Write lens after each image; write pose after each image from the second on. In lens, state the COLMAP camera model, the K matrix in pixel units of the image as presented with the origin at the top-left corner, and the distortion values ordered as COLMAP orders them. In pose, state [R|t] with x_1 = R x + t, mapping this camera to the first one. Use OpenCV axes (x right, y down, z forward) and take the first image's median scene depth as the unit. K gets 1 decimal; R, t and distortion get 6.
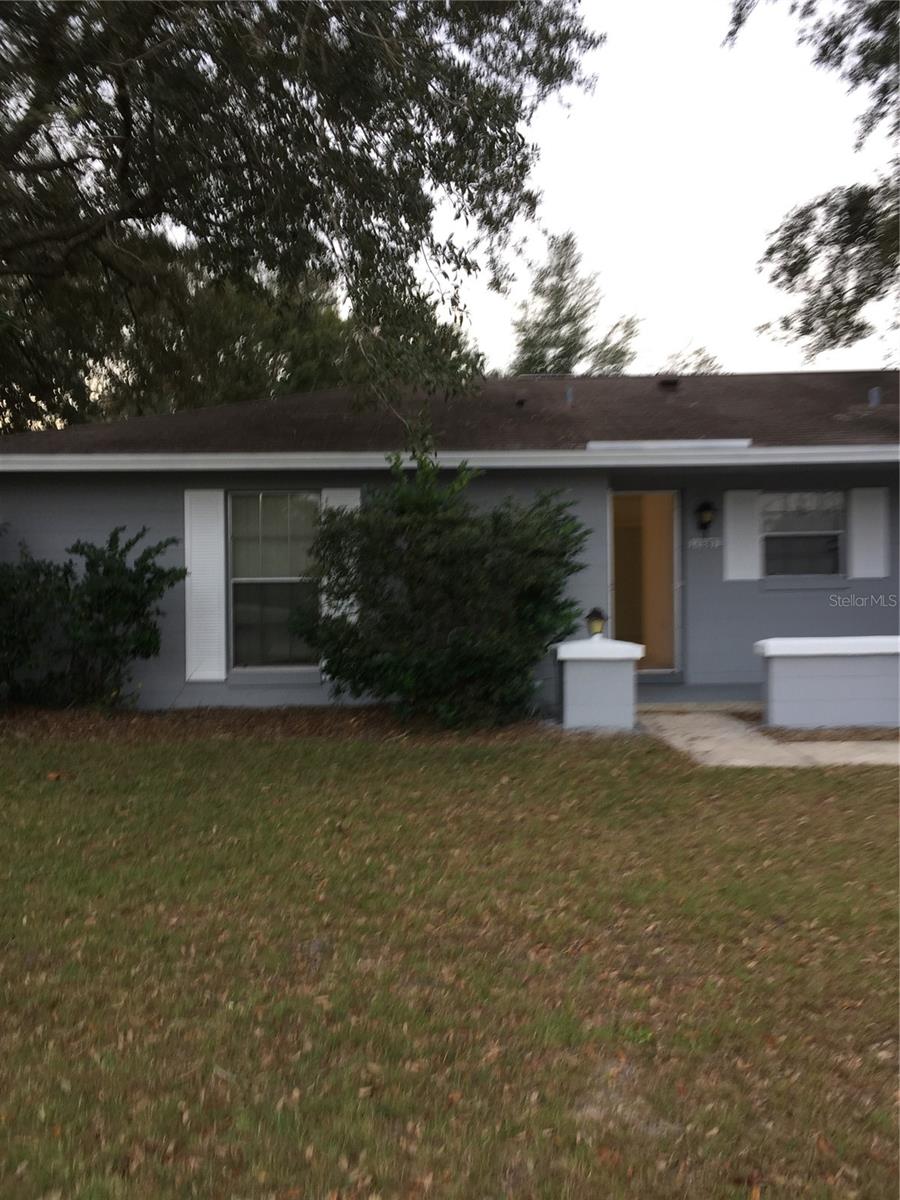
lens RADIAL K [[1023.8, 0, 461.5], [0, 1023.8, 599.8], [0, 0, 1]] dist [0.066713, -0.085170]
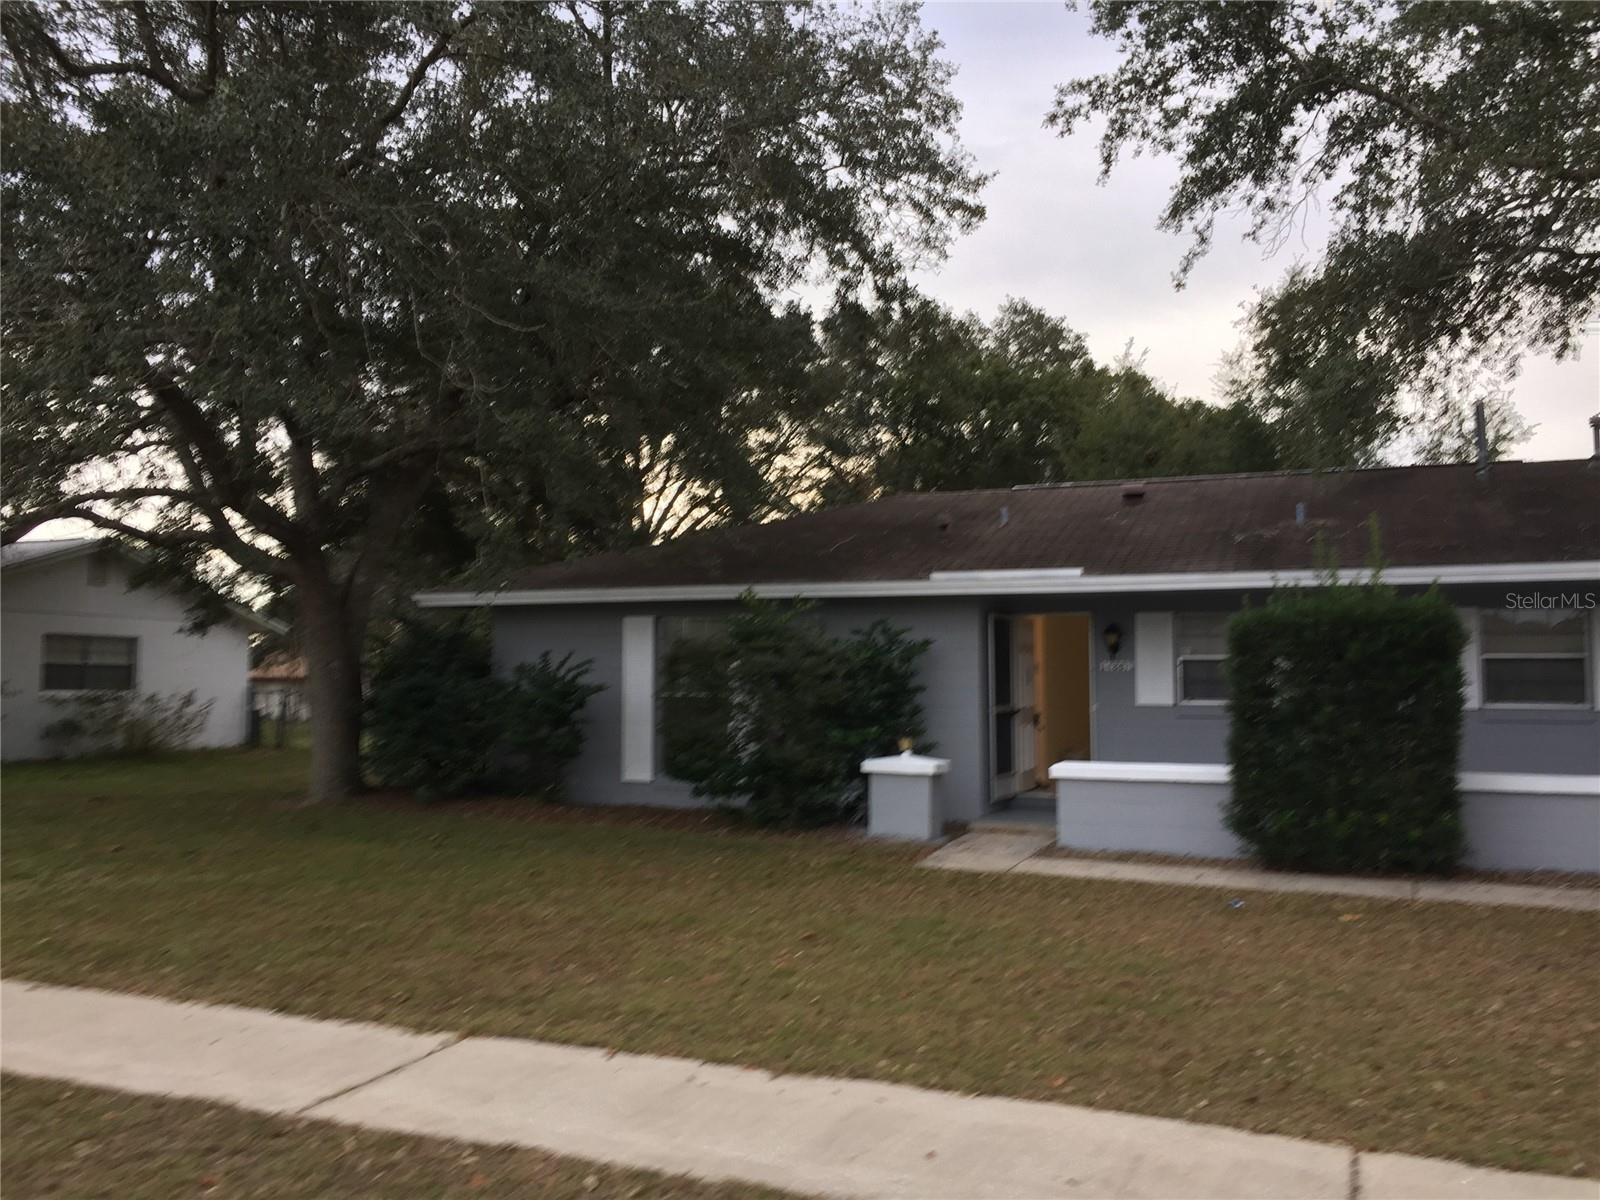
lens RADIAL K [[1365.1, 0, 811.0], [0, 1365.1, 620.9], [0, 0, 1]] dist [0.066713, -0.085170]
pose [[0.920712, 0.000894, -0.390241, 0.564161], [-0.028828, 0.997421, -0.065731, -0.005564], [0.389176, 0.071769, 0.918363, -0.359017]]
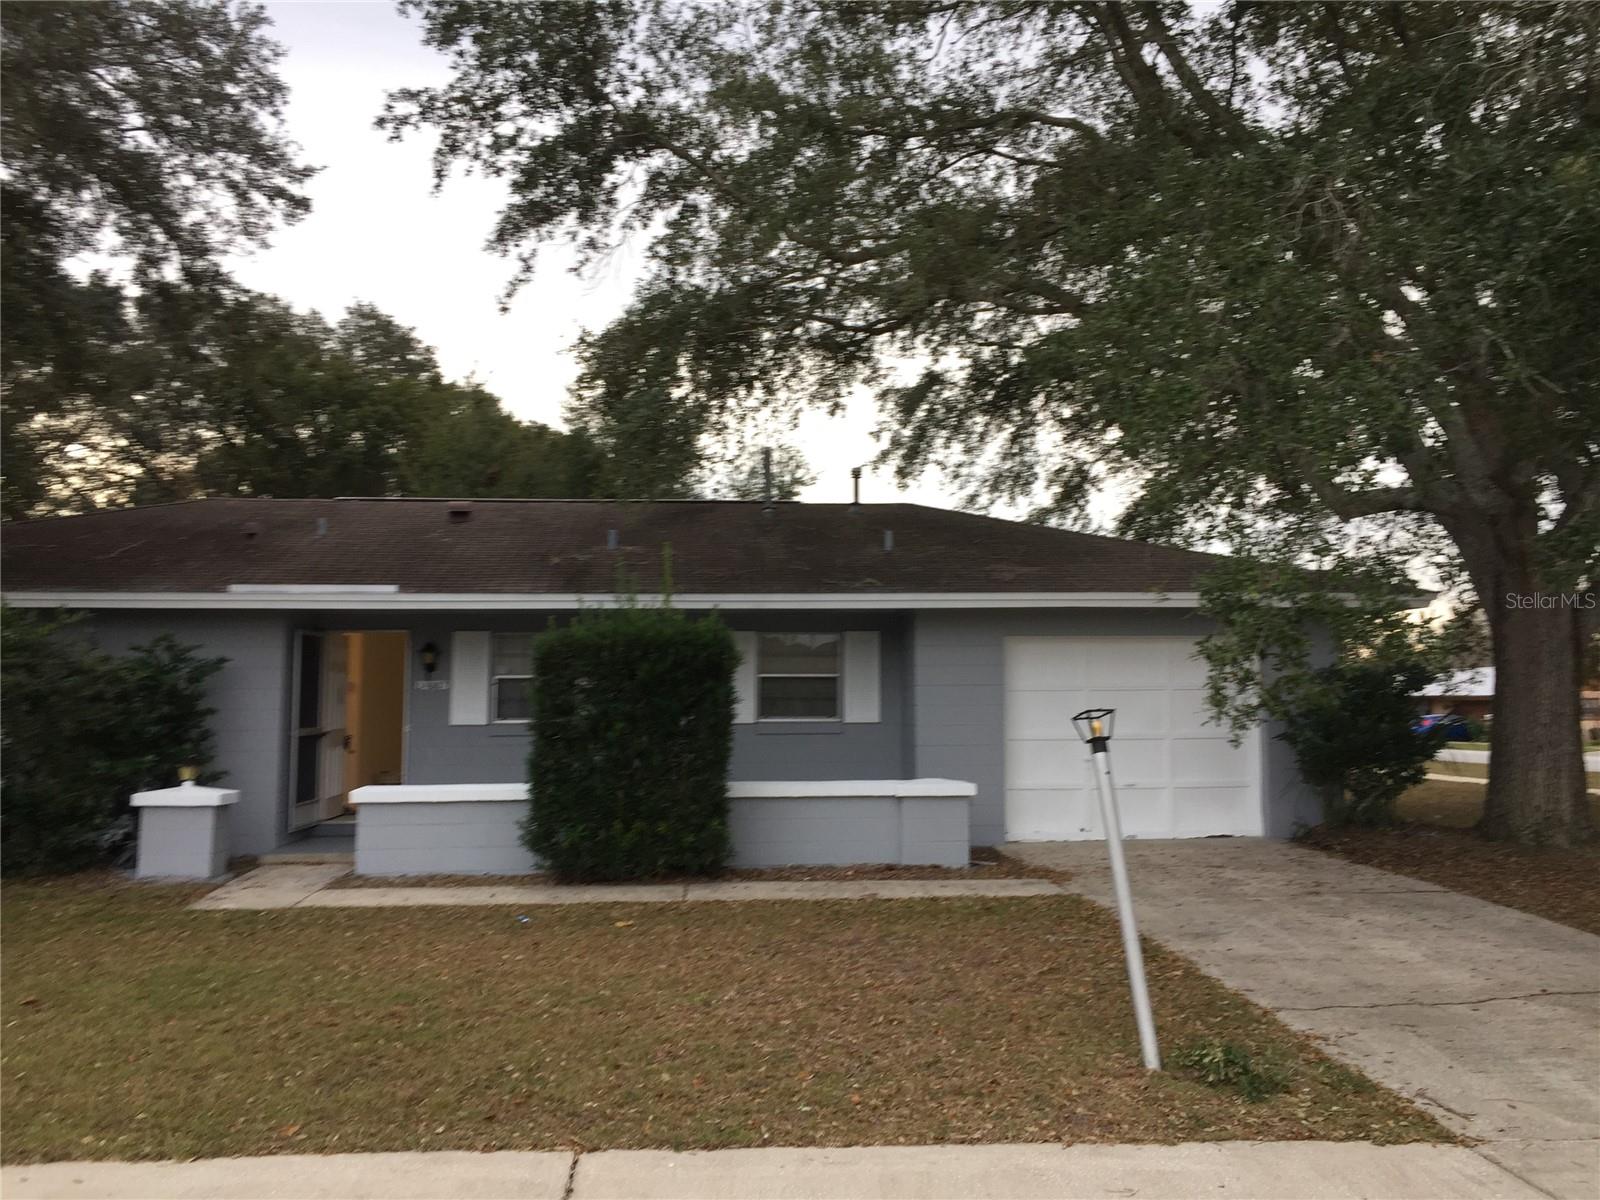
lens RADIAL K [[1365.1, 0, 827.0], [0, 1365.1, 609.2], [0, 0, 1]] dist [0.066713, -0.085170]
pose [[0.996942, 0.015608, 0.076567, 0.594569], [-0.008136, 0.995257, -0.096942, -0.006607], [-0.077716, 0.096023, 0.992341, -0.351594]]
